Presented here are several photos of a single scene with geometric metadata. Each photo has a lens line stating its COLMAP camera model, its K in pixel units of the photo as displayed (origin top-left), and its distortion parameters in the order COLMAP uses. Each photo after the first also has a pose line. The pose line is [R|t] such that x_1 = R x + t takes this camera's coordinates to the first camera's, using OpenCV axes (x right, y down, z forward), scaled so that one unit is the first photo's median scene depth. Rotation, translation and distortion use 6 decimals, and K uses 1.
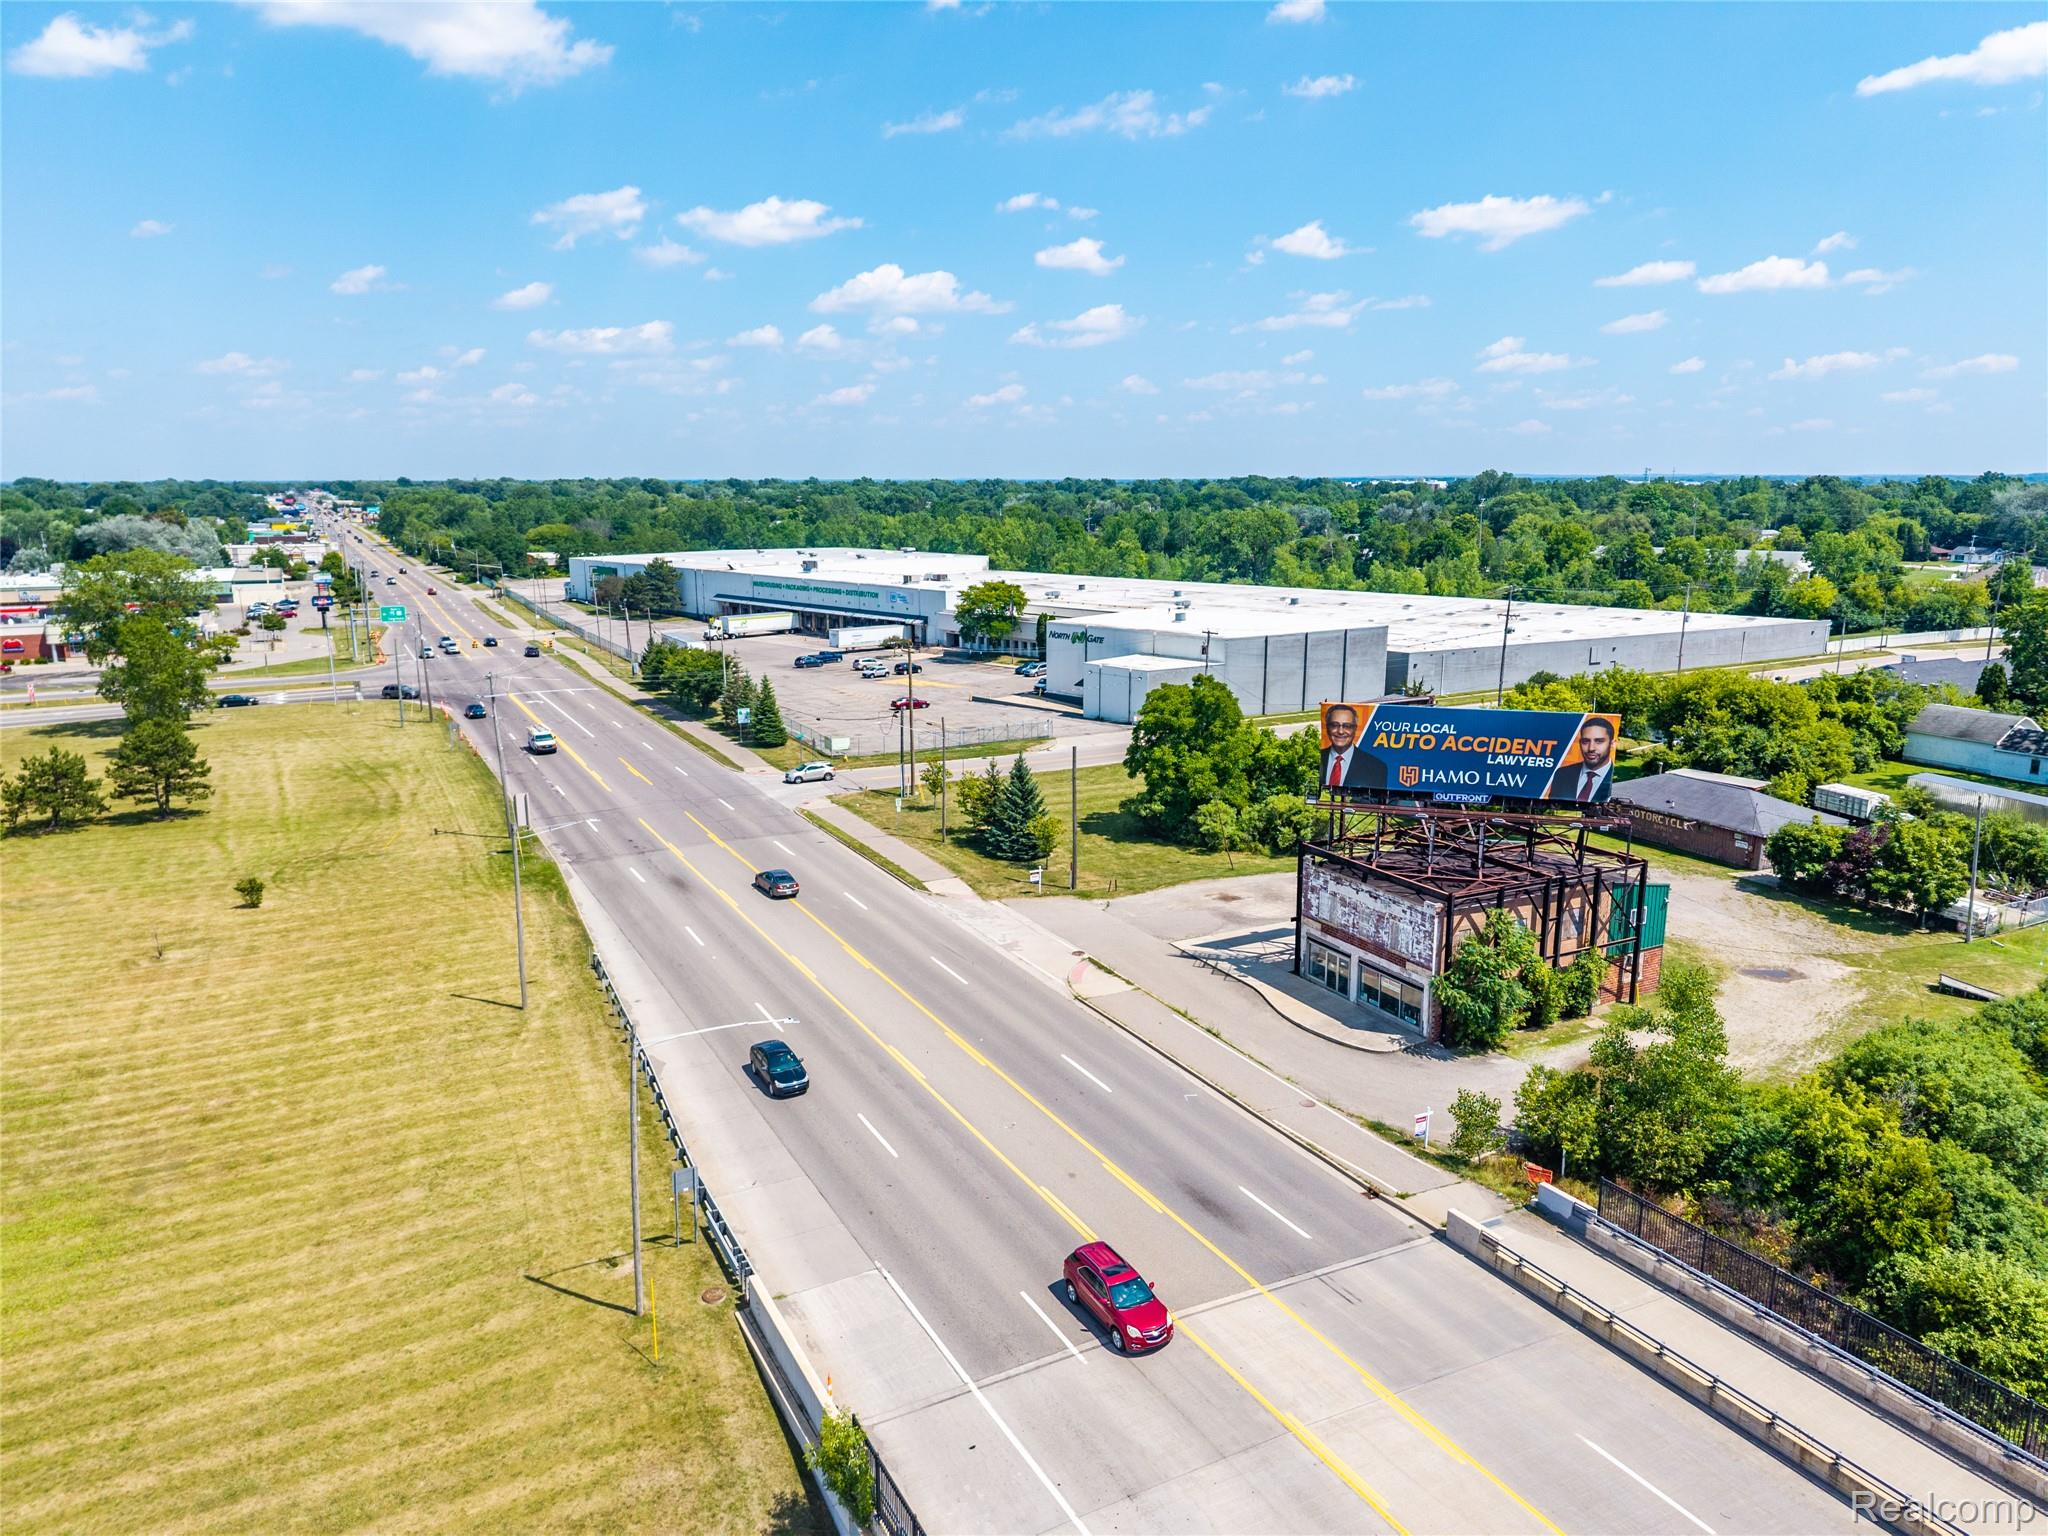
lens RADIAL K [[1362.7, 0, 988.9], [0, 1362.7, 768.6], [0, 0, 1]] dist [0.019841, -0.038721]
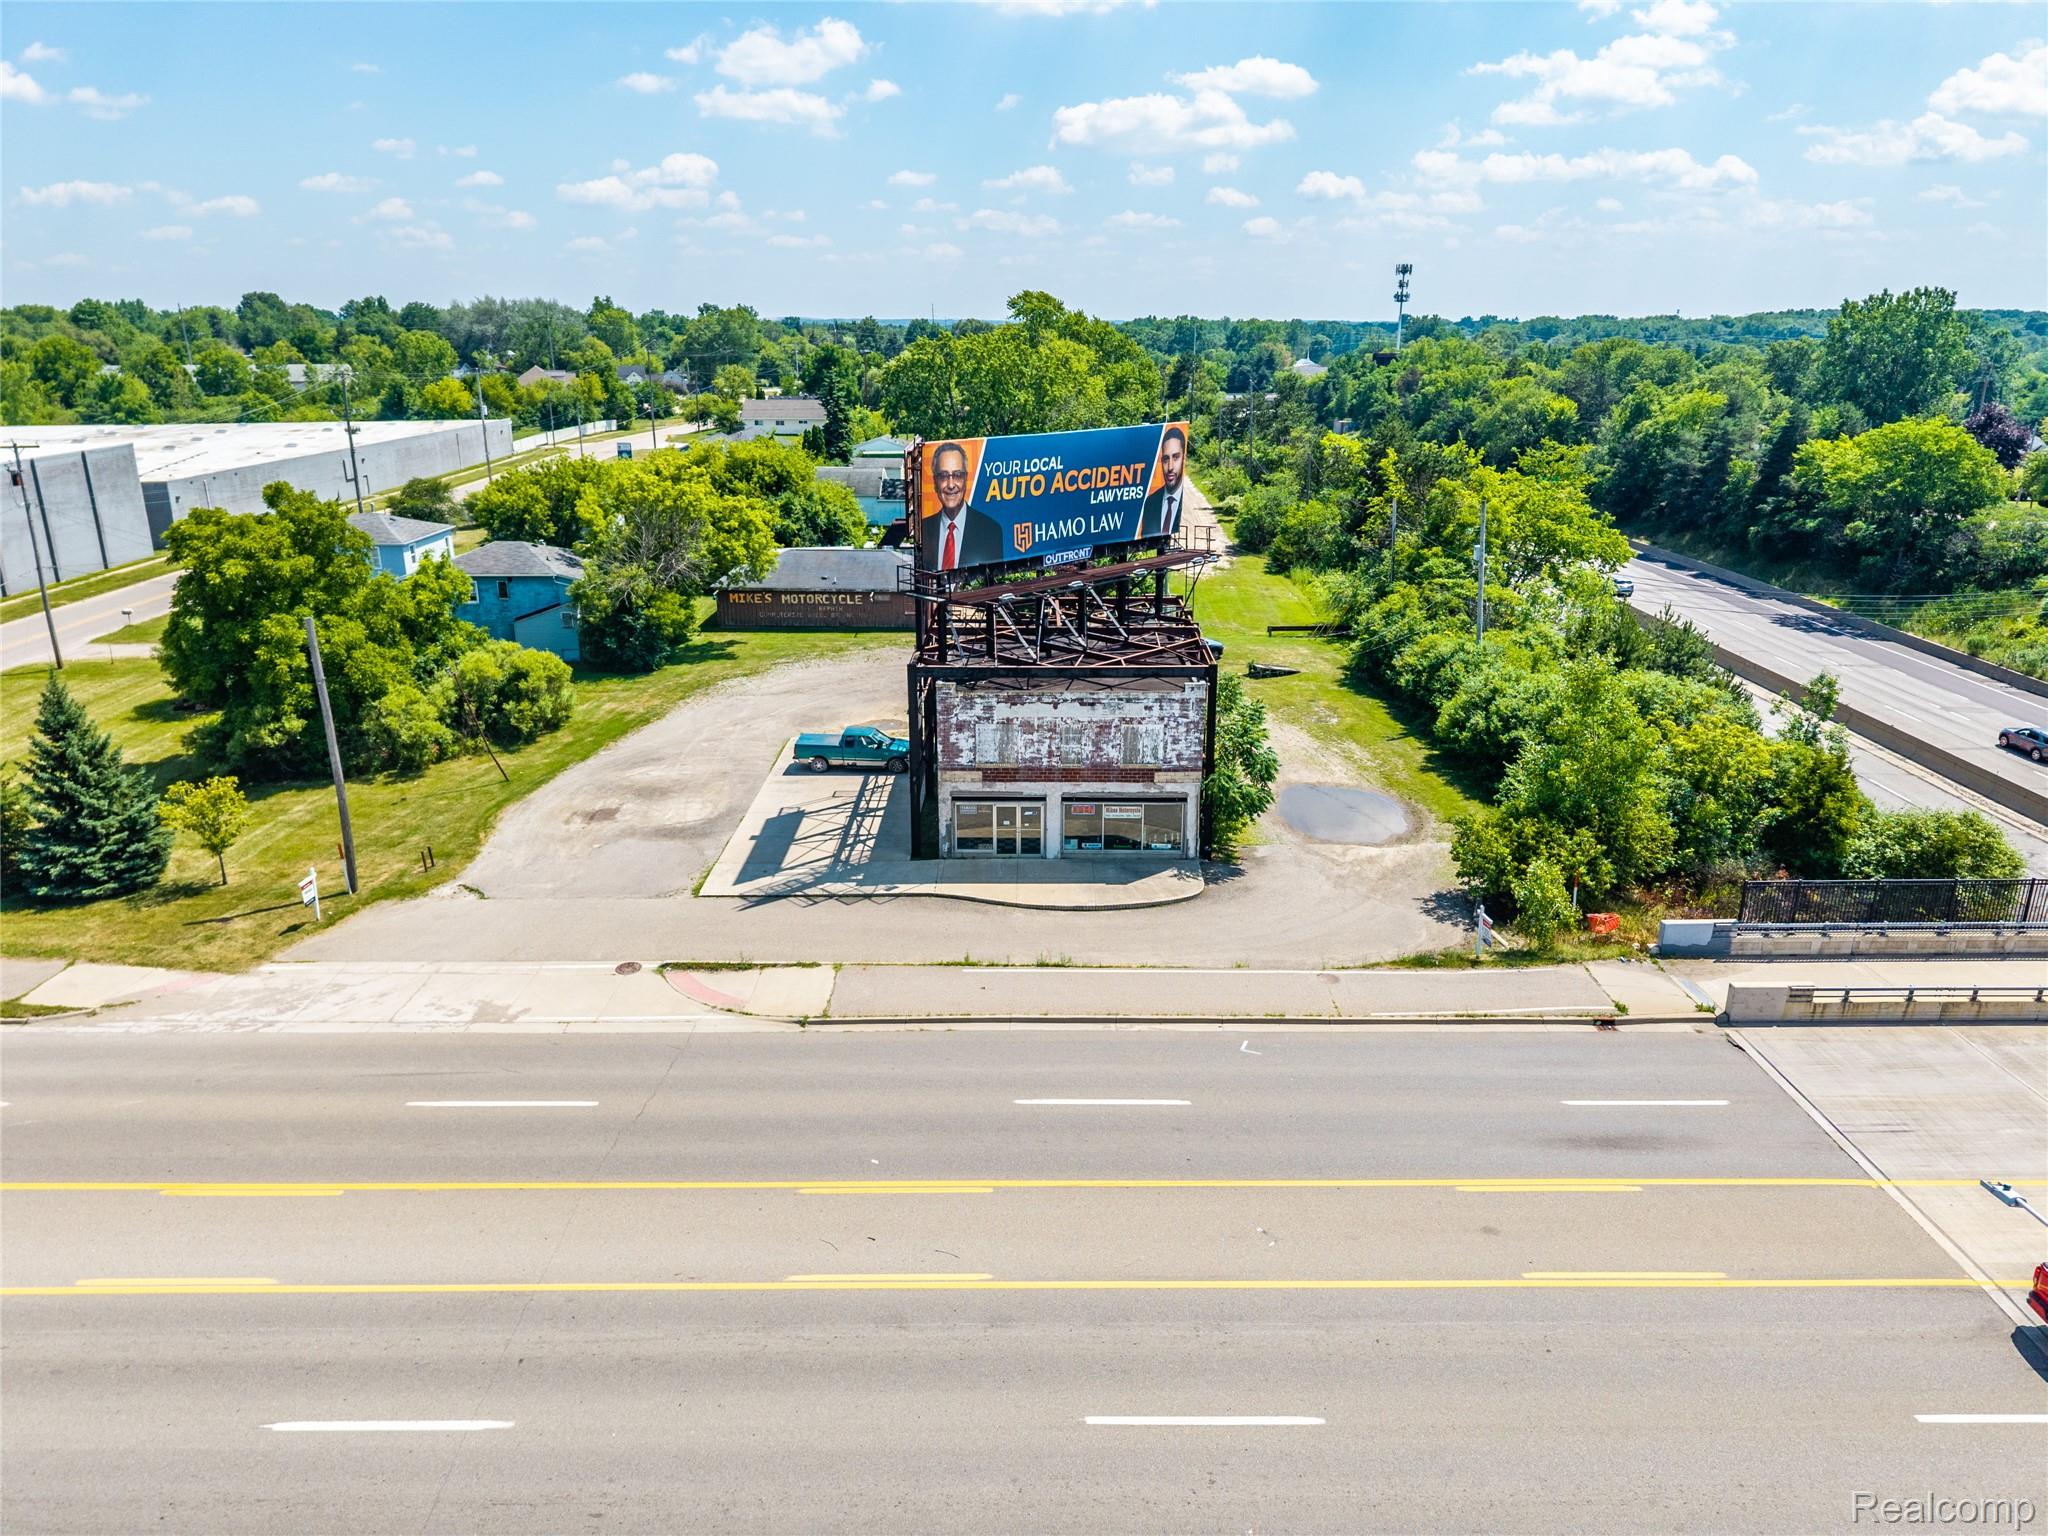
lens RADIAL K [[1353.7, 0, 1025.1], [0, 1353.7, 785.7], [0, 0, 1]] dist [0.054582, -0.064503]
pose [[0.443340, -0.281737, 0.850926, -0.331074], [0.179657, 0.957985, 0.223580, -0.028124], [-0.878165, 0.053753, 0.475329, 0.657437]]
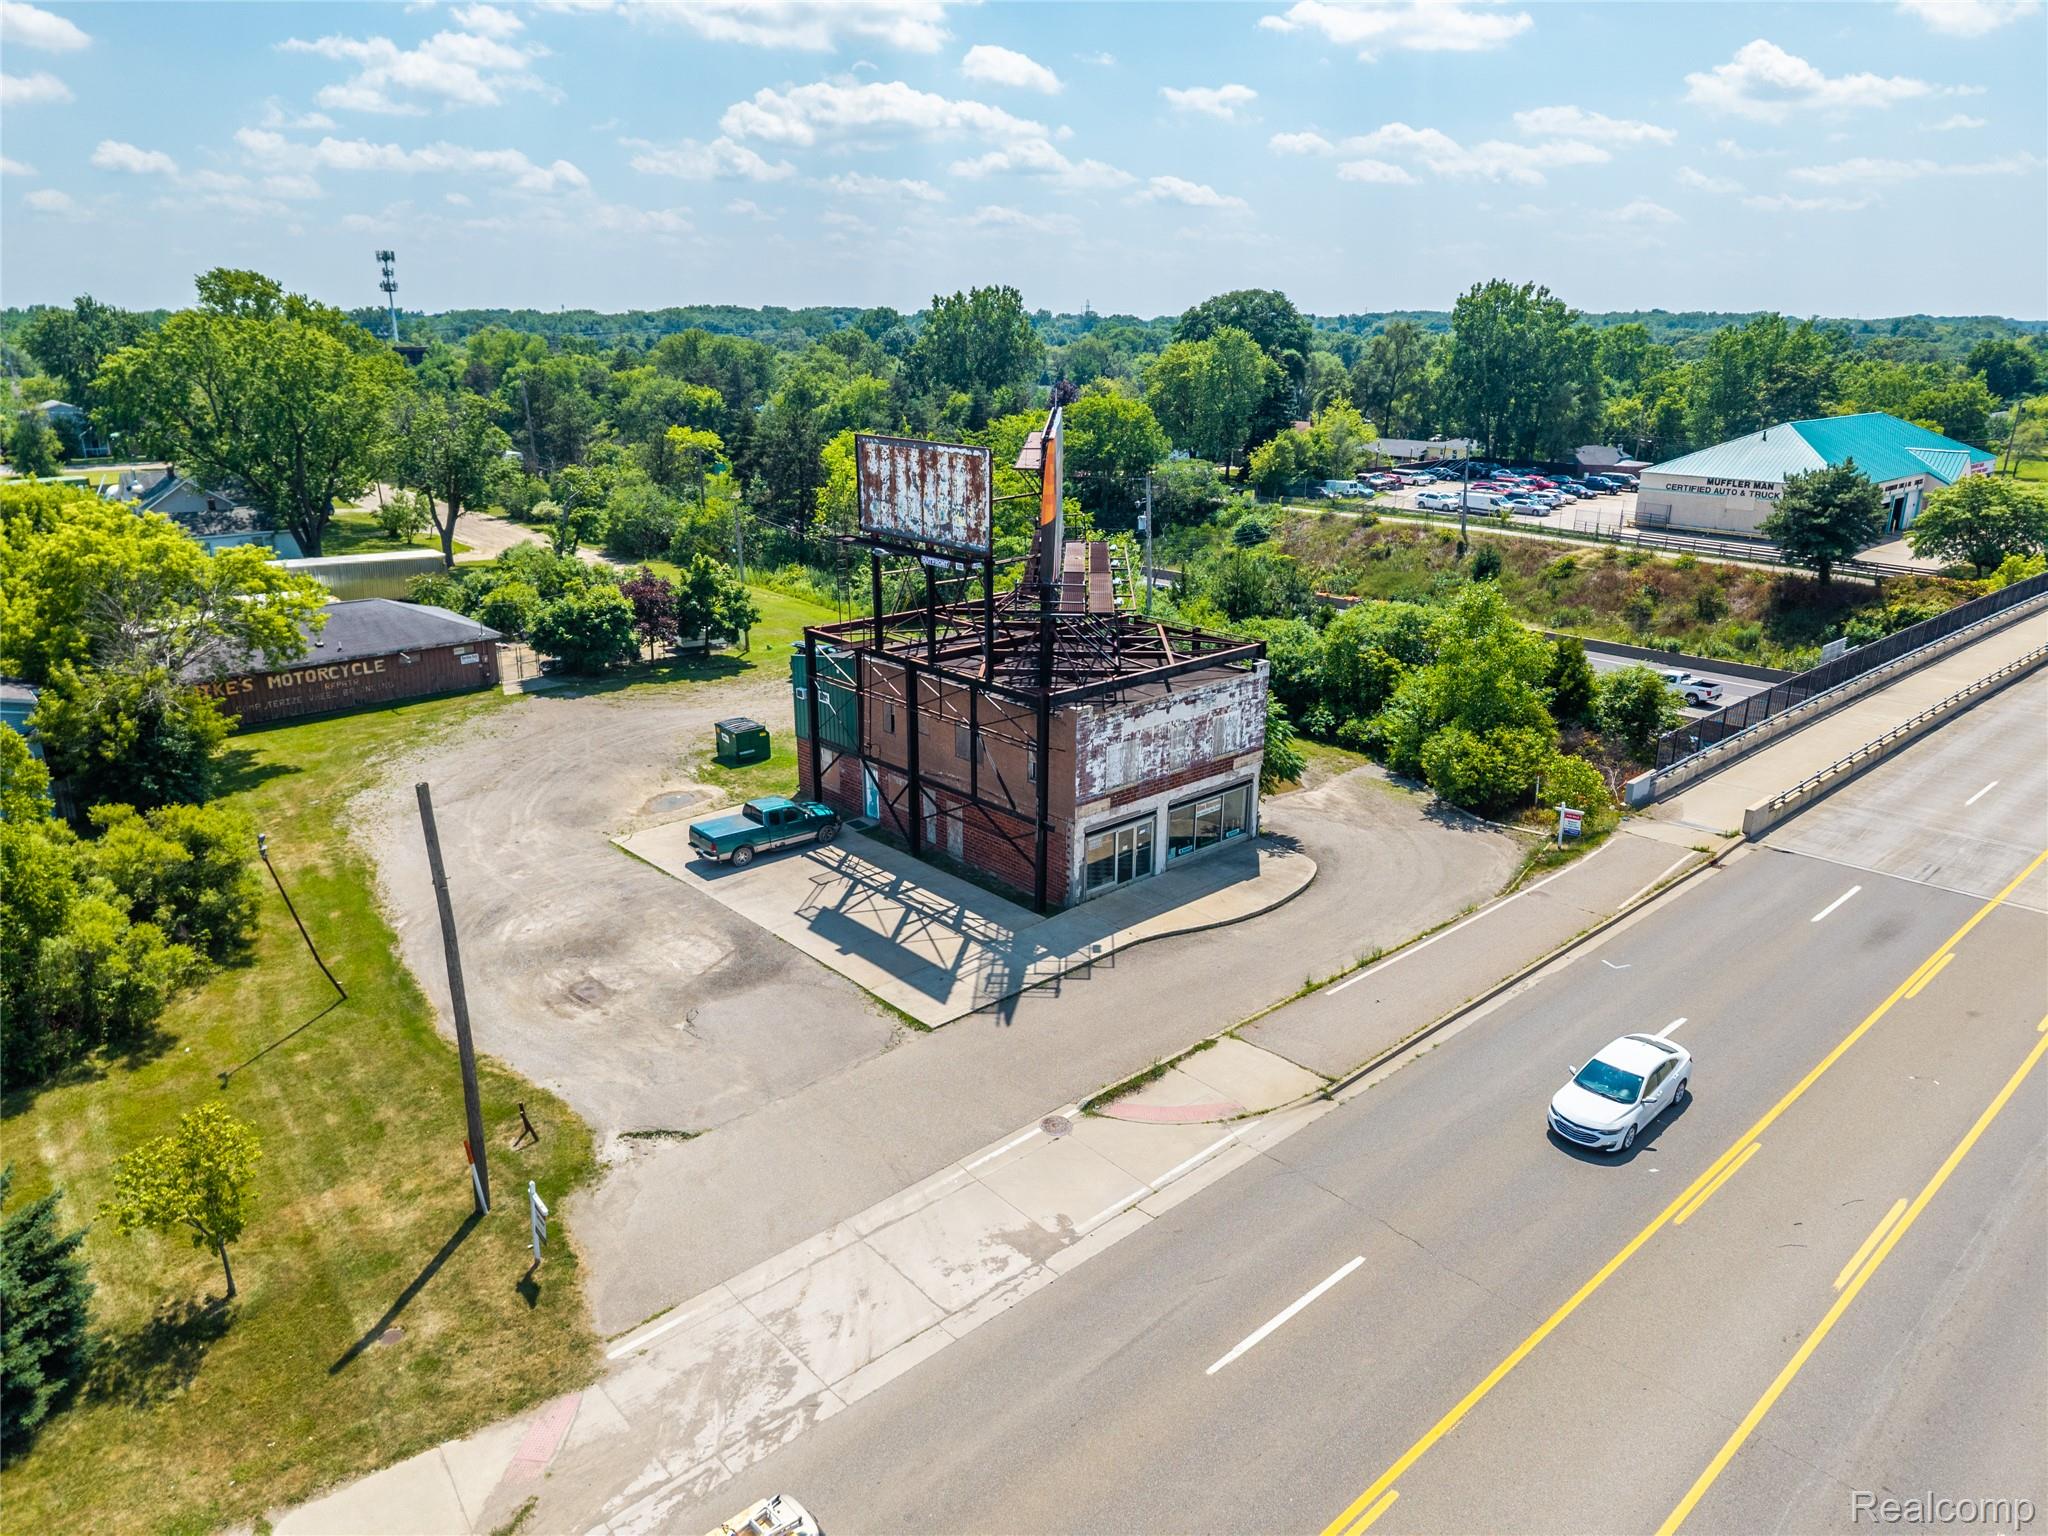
lens RADIAL K [[1372.8, 0, 1017.4], [0, 1372.8, 769.0], [0, 0, 1]] dist [0.011947, -0.007061]
pose [[-0.276647, -0.294022, 0.914887, -0.310497], [0.195230, 0.914993, 0.353090, -0.126103], [-0.940931, 0.276295, -0.195728, 1.160047]]
